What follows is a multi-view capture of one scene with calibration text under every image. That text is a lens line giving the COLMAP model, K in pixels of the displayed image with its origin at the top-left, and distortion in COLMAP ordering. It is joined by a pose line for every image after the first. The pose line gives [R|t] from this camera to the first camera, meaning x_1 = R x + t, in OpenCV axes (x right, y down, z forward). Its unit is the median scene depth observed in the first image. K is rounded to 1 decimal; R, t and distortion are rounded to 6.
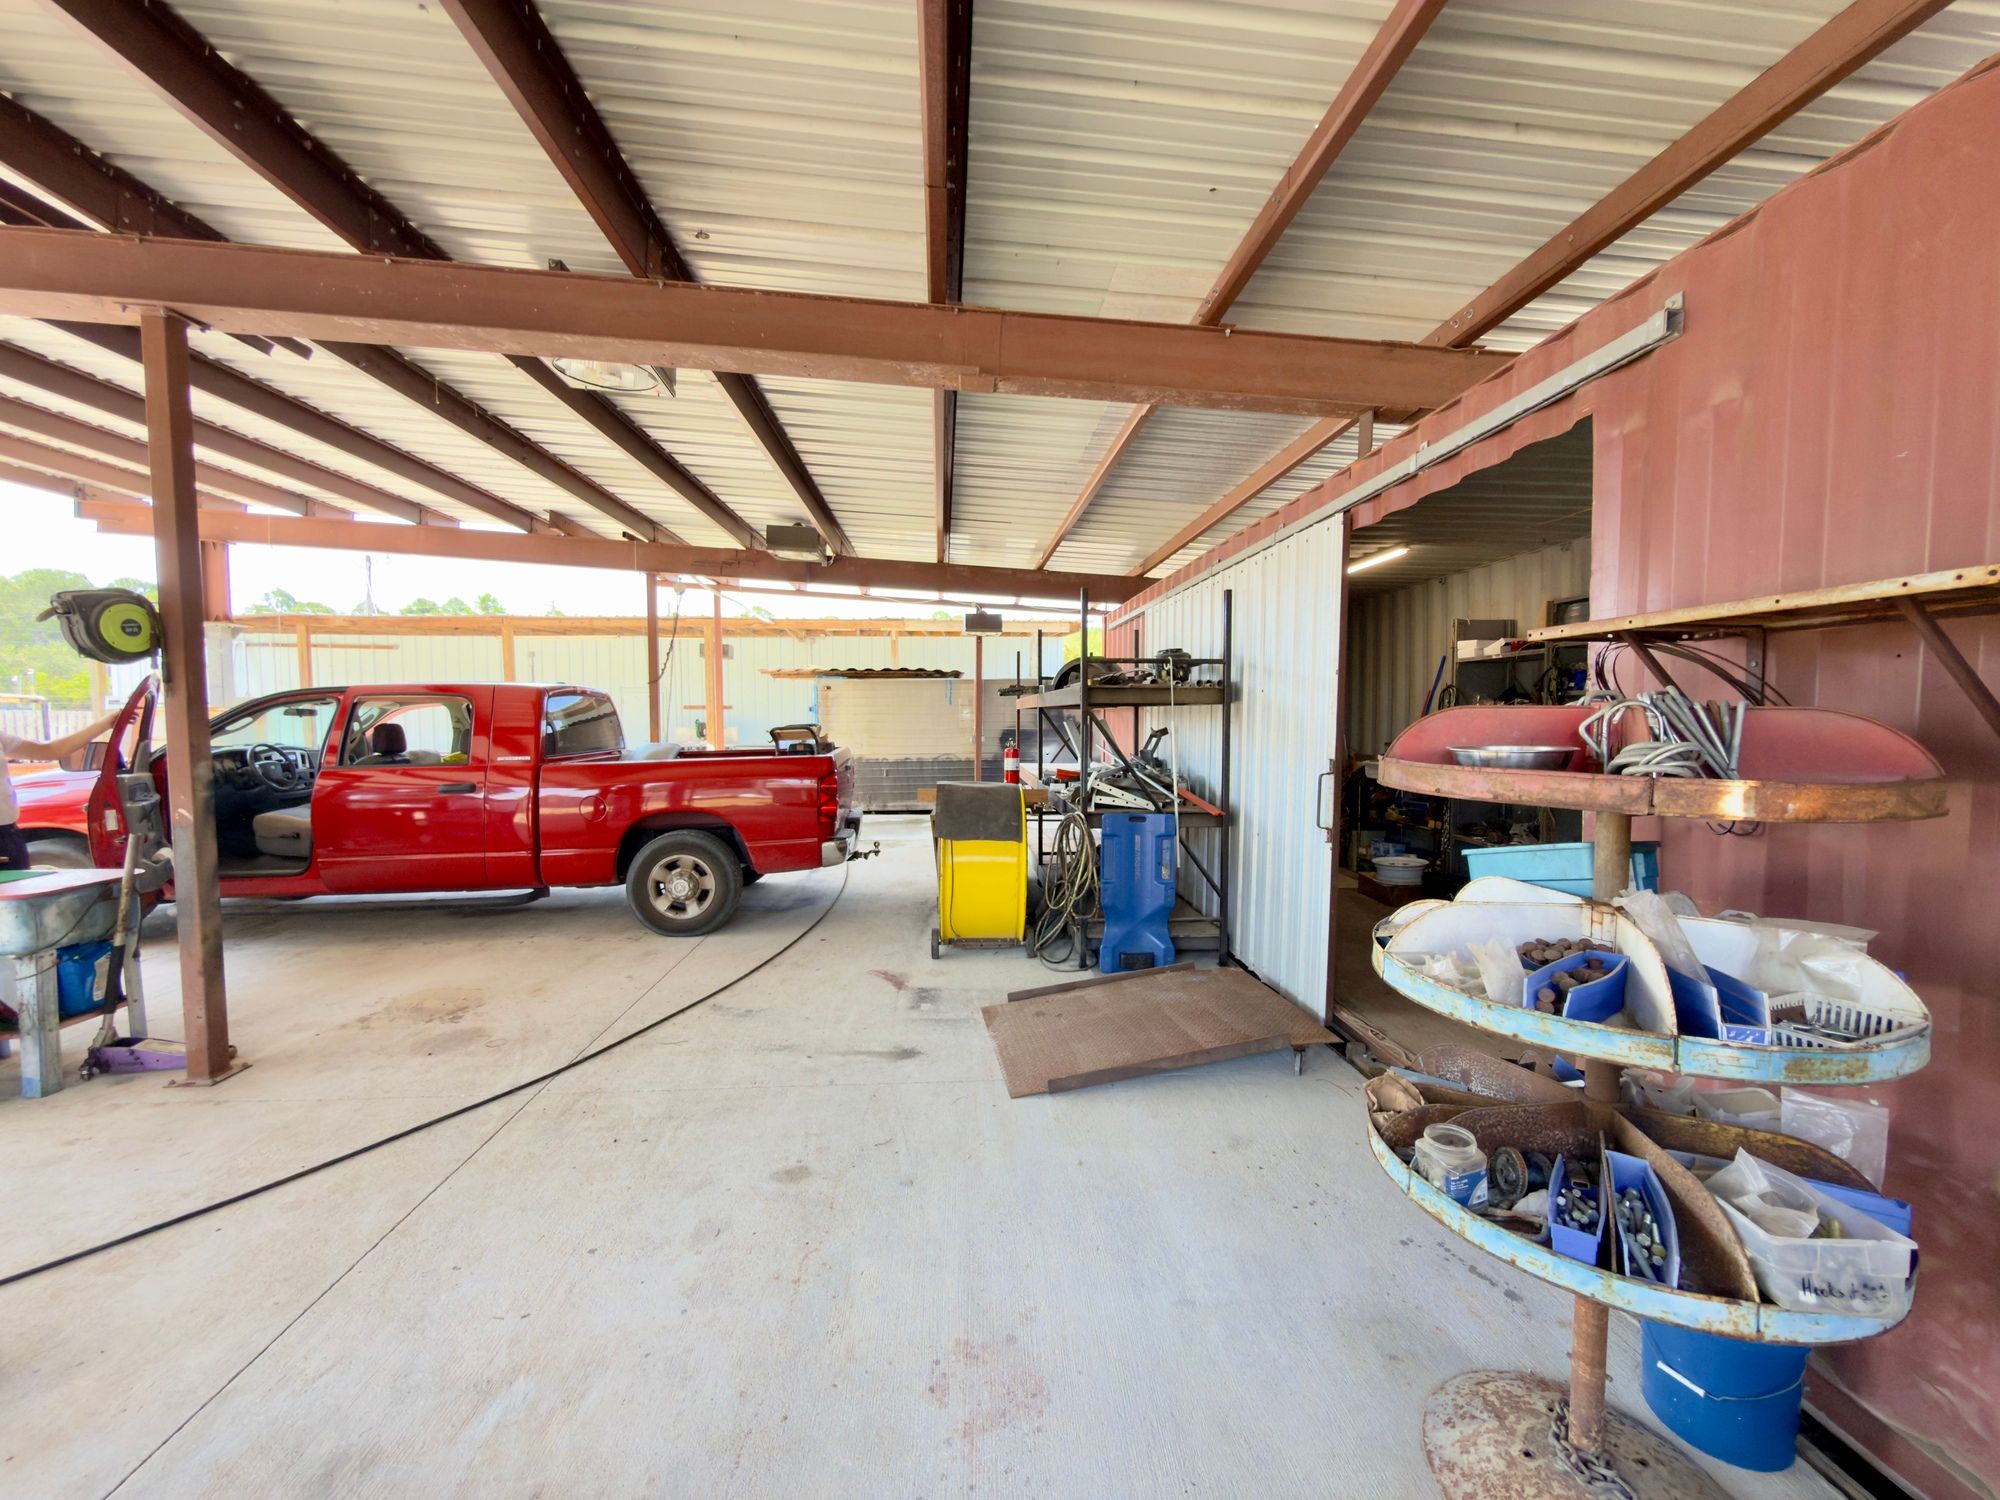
lens RADIAL K [[797.6, 0, 995.2], [0, 797.6, 747.6], [0, 0, 1]] dist [-0.000569, 0.000142]
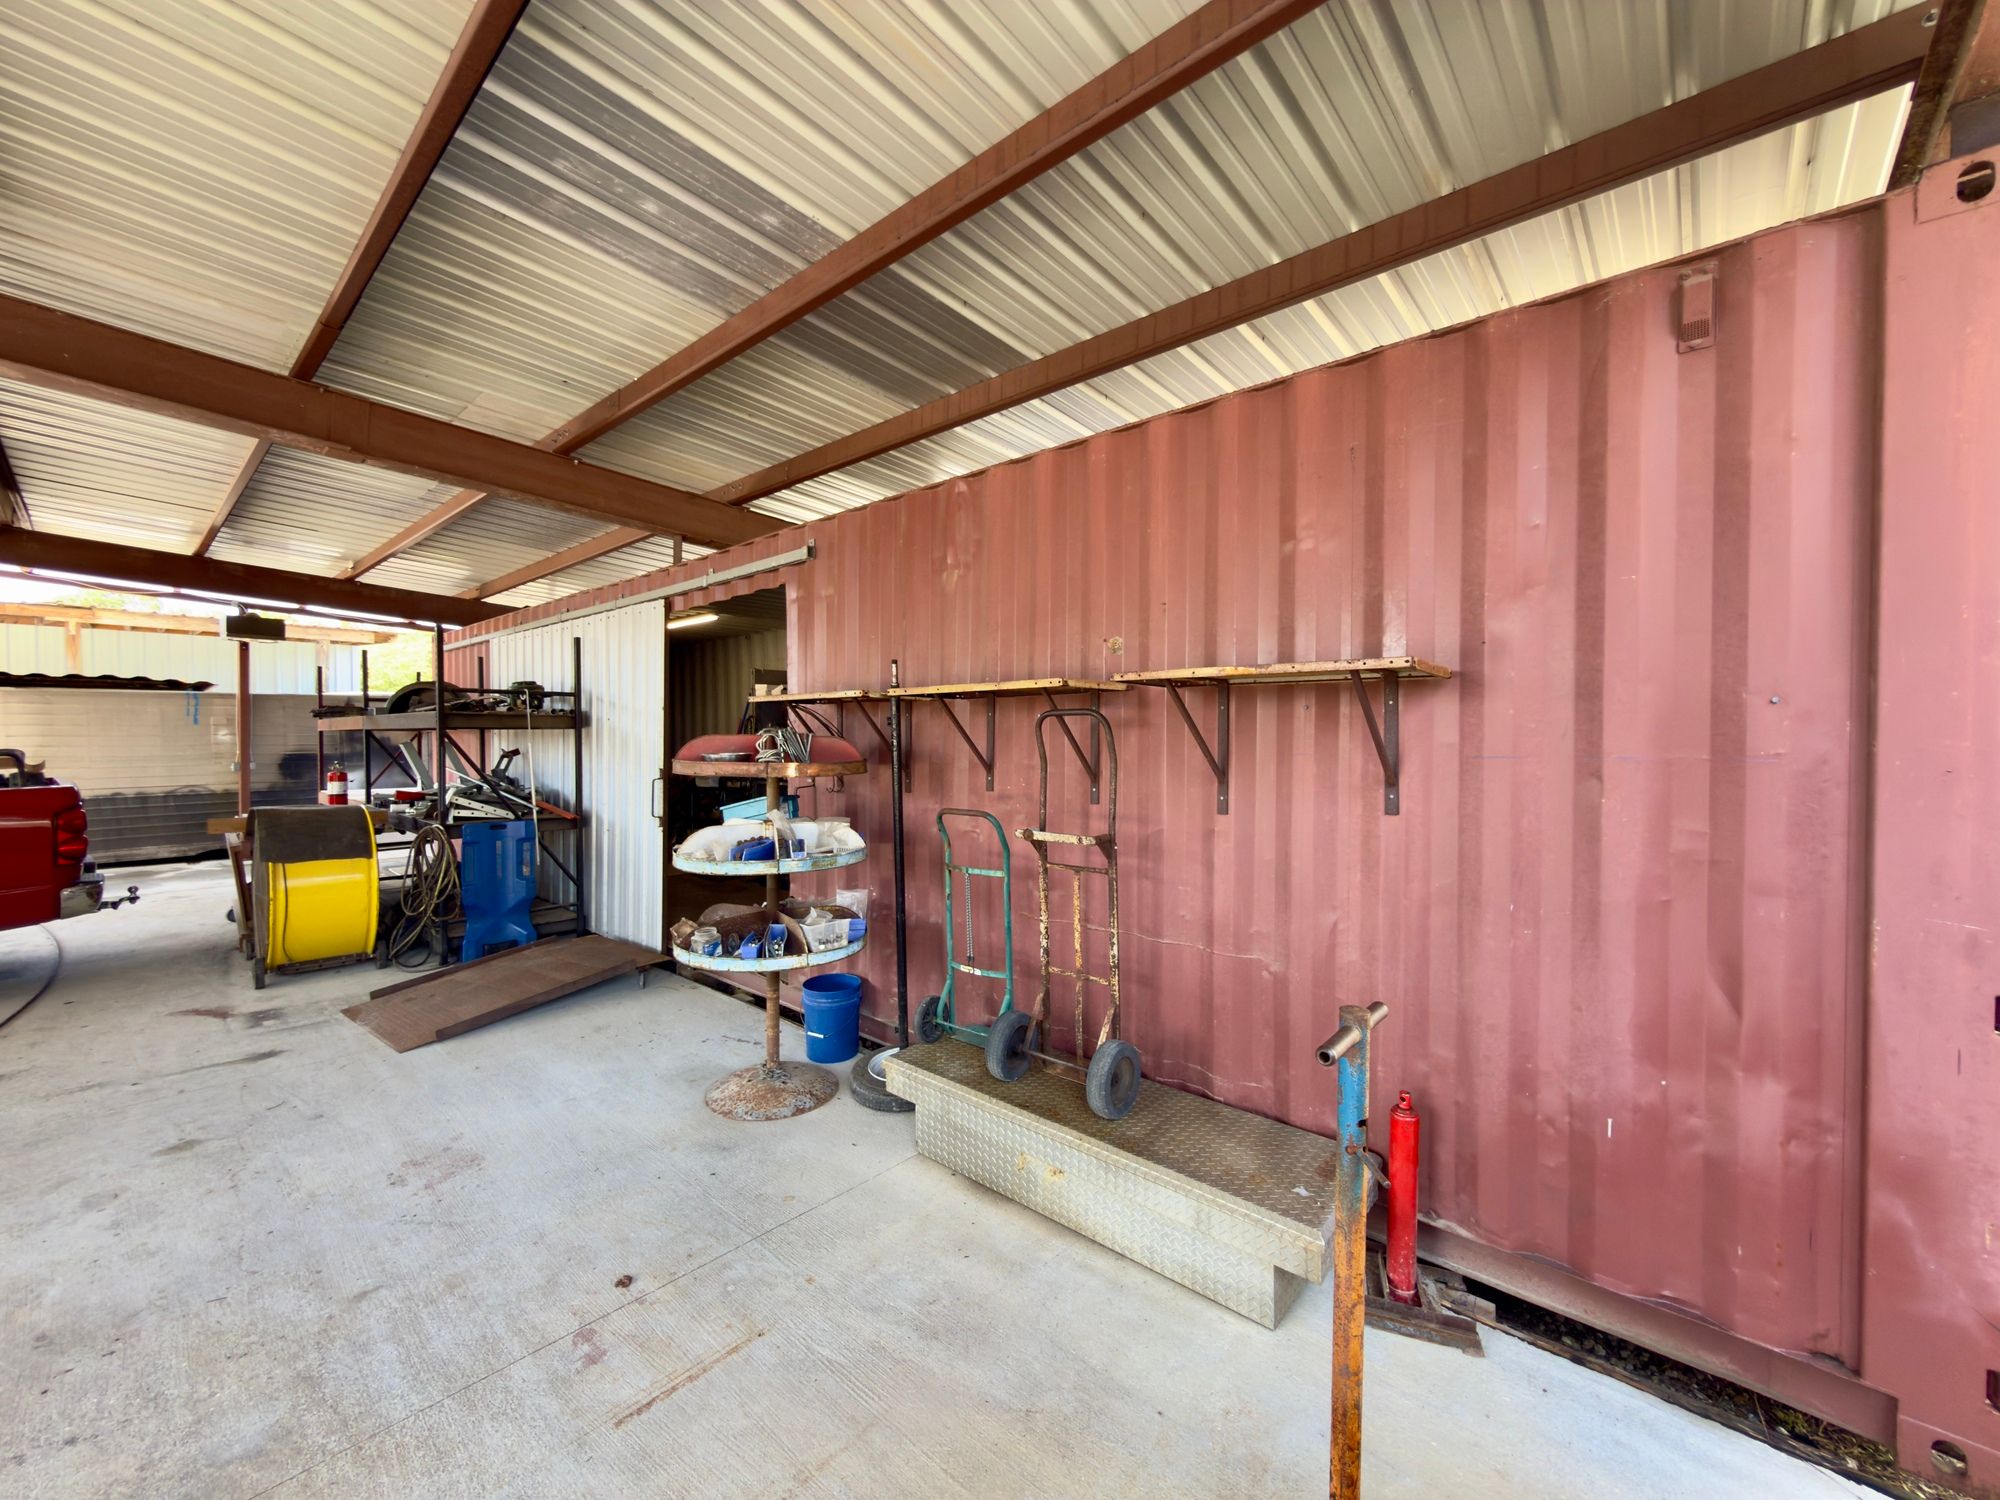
lens RADIAL K [[797.6, 0, 1002.9], [0, 797.6, 754.7], [0, 0, 1]] dist [-0.000569, 0.000142]
pose [[0.708224, -0.016842, 0.705787, -0.117509], [0.029076, 0.999563, -0.005324, 0.011589], [-0.705389, 0.024292, 0.708404, -0.342347]]
